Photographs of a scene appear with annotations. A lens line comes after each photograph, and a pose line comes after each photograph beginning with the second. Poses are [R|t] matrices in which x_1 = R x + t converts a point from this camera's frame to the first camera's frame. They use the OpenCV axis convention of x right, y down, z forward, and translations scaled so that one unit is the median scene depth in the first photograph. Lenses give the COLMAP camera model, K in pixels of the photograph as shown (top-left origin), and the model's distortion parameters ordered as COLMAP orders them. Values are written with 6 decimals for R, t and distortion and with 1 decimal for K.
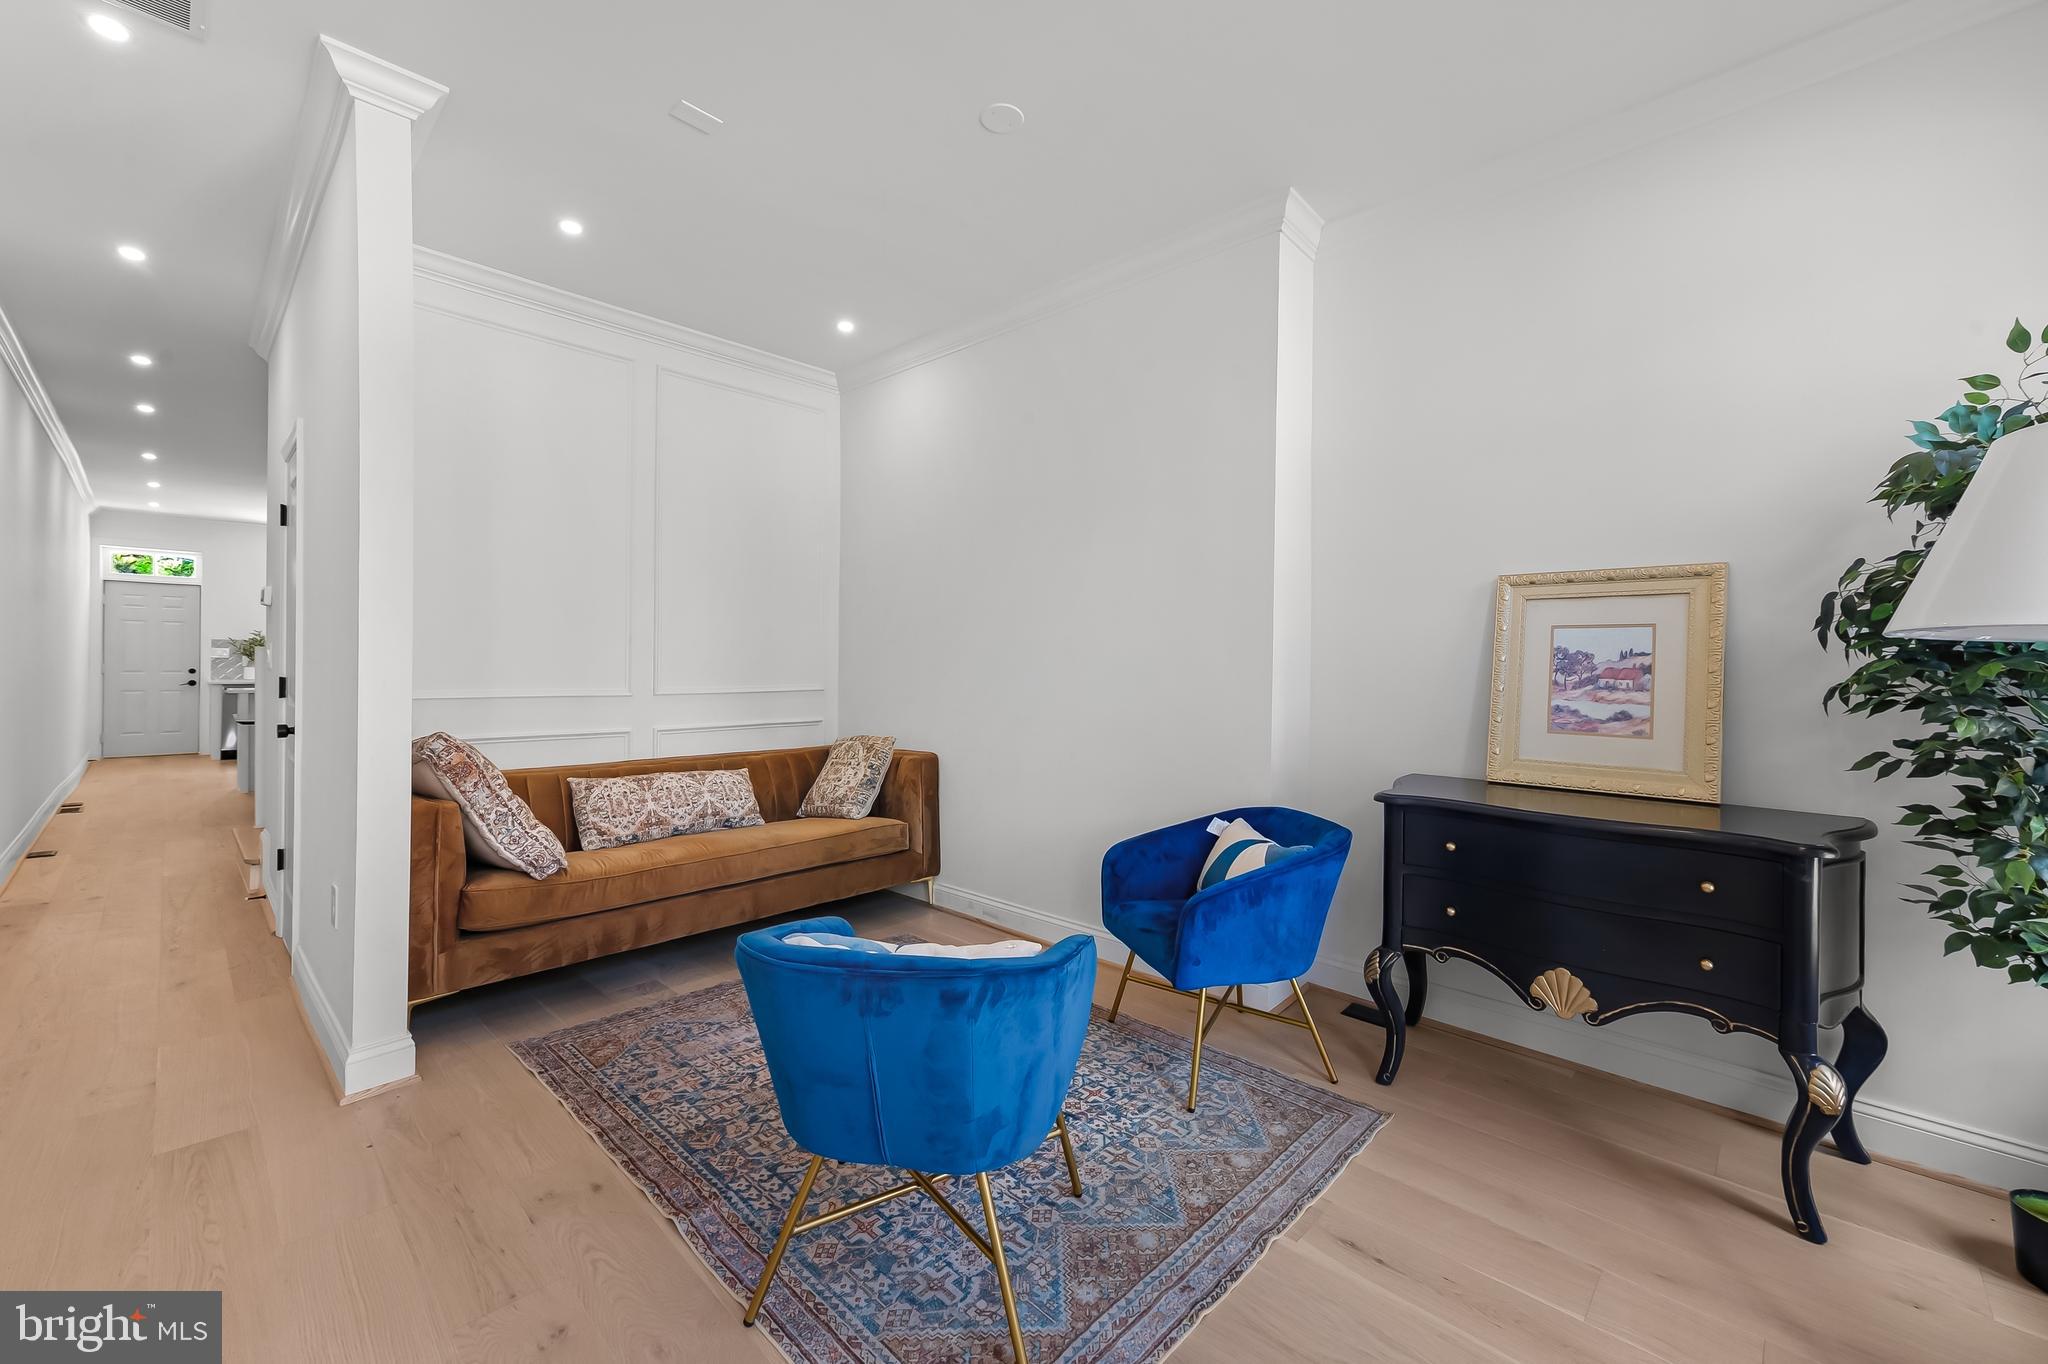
lens RADIAL K [[806.9, 0, 1026.8], [0, 806.9, 666.0], [0, 0, 1]] dist [0.008301, -0.000055]
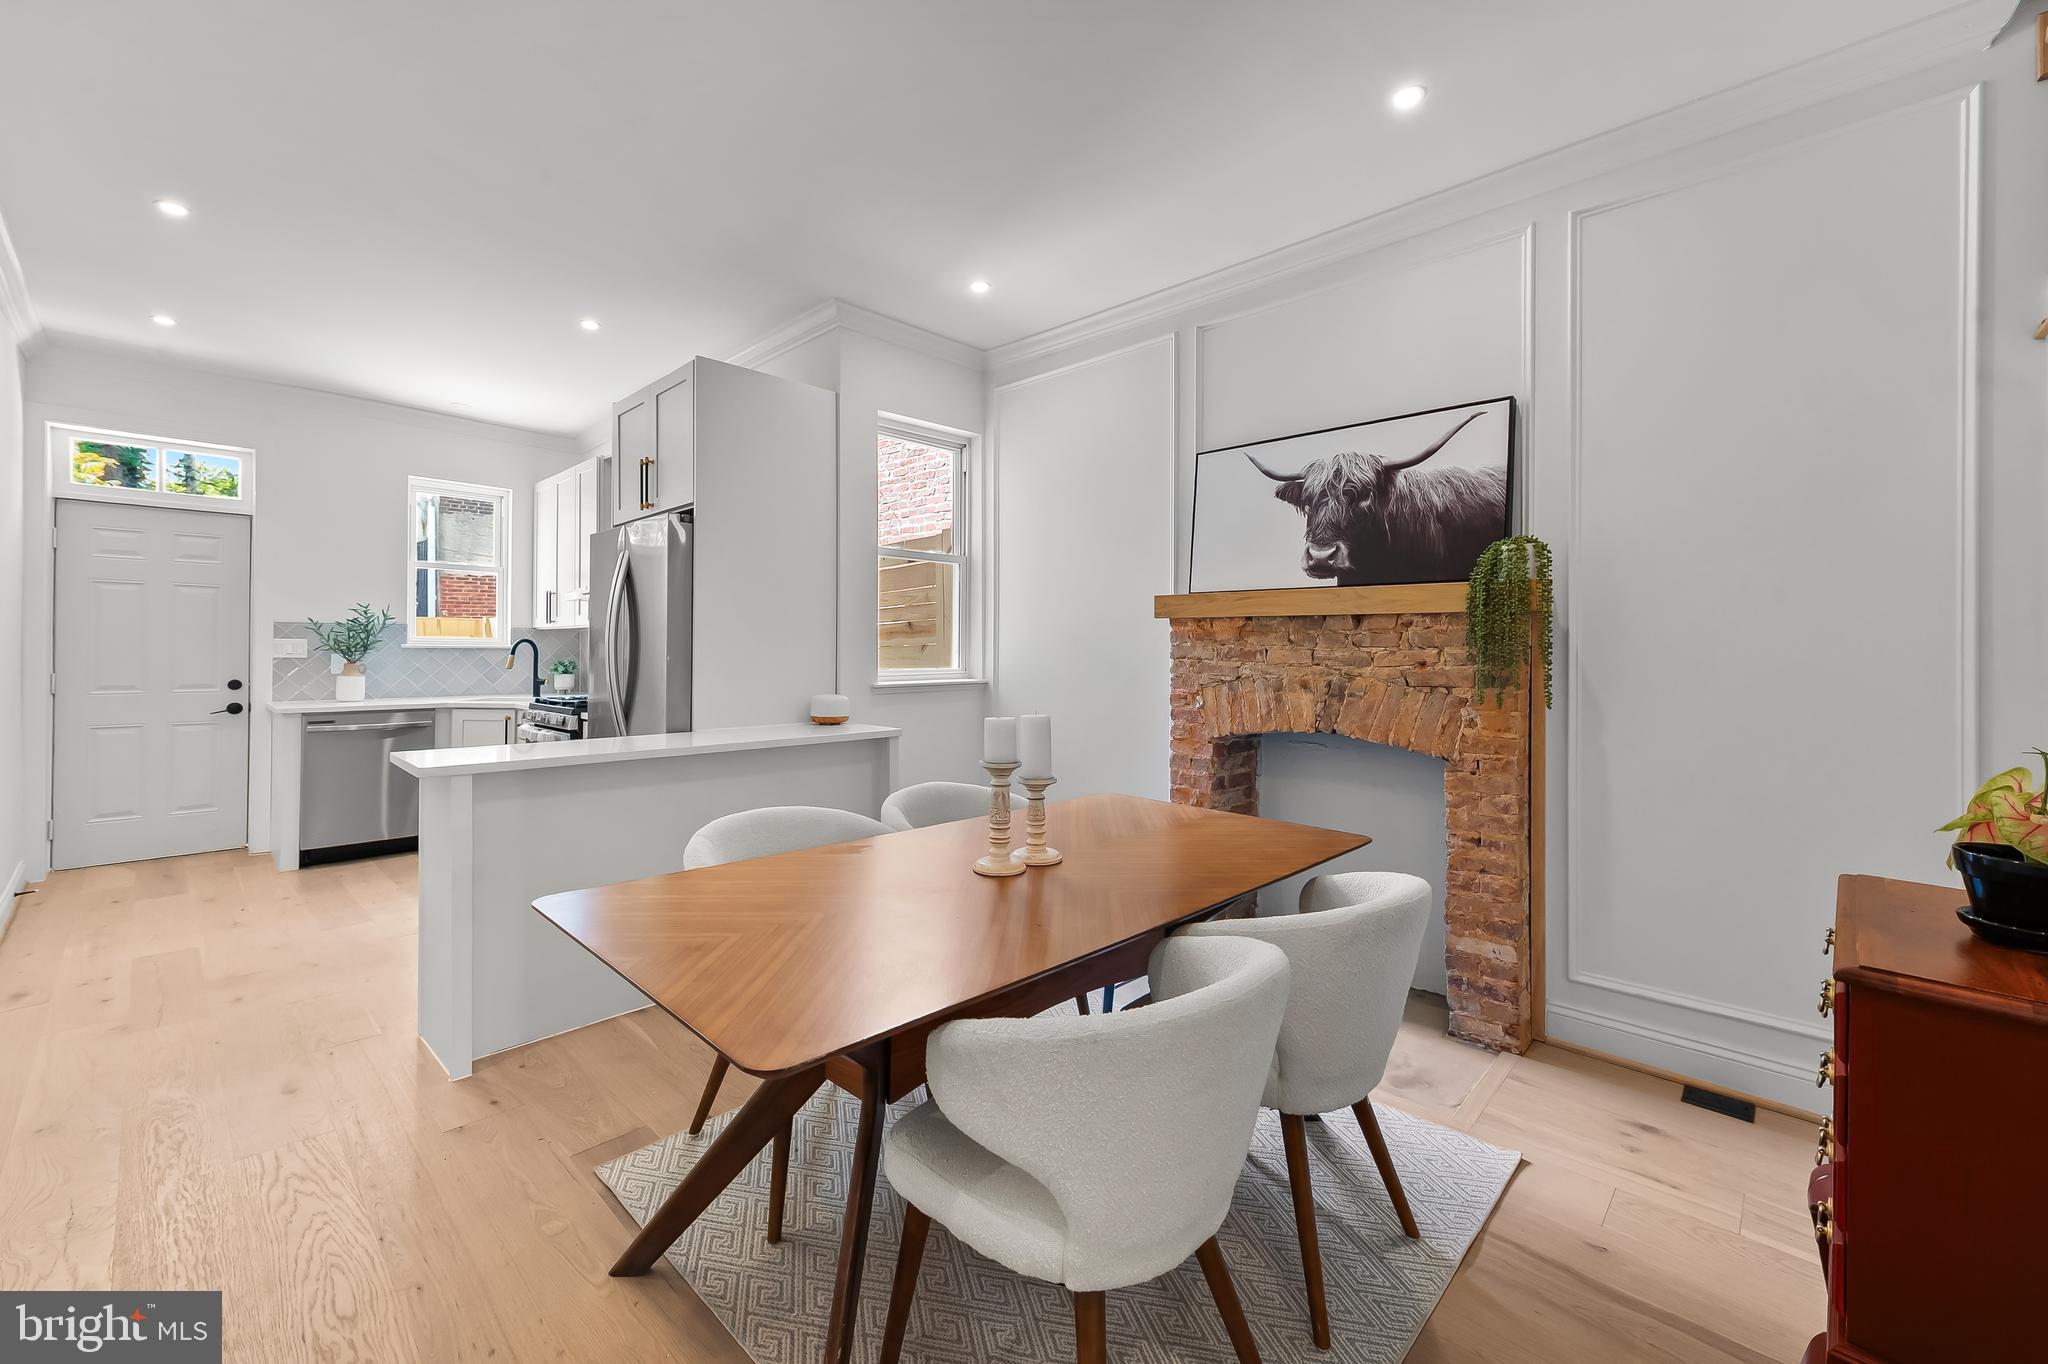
lens RADIAL K [[828.0, 0, 1038.1], [0, 828.0, 651.4], [0, 0, 1]] dist [0.006557, -0.000083]
pose [[0.999996, -0.002975, 0.000267, -0.533840], [0.002976, 0.999988, -0.003848, -0.010854], [-0.000255, 0.003848, 0.999993, 0.489853]]
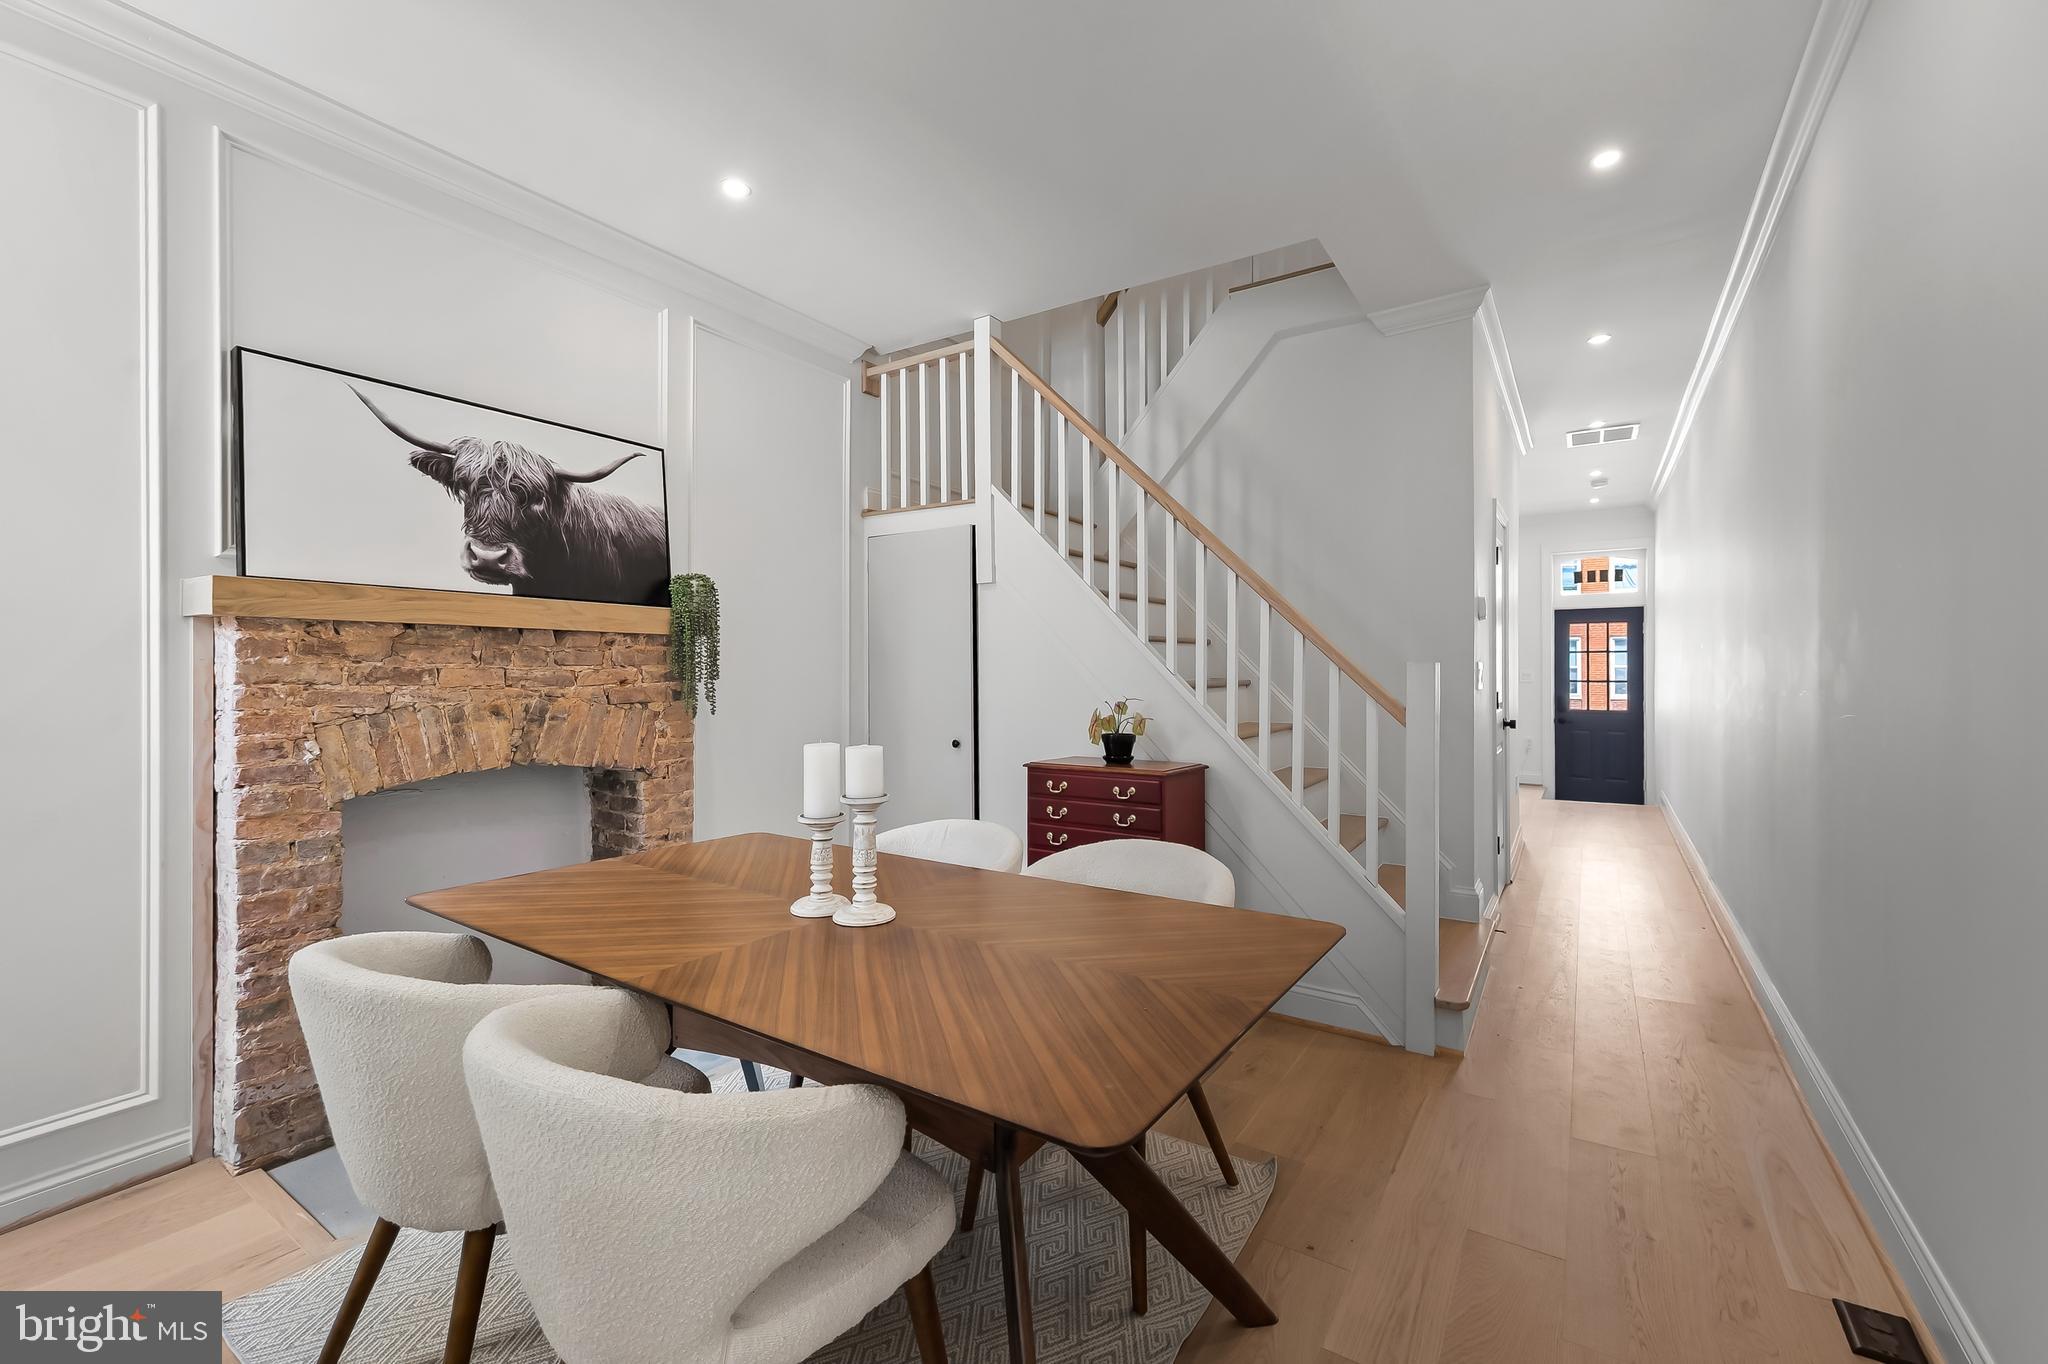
lens RADIAL K [[854.1, 0, 1034.7], [0, 854.1, 663.9], [0, 0, 1]] dist [0.013596, 0.000051]
pose [[-0.179365, -0.003816, 0.983775, -0.726667], [0.003950, 0.999982, 0.004599, -0.014400], [-0.983775, 0.004711, -0.179347, 0.683367]]
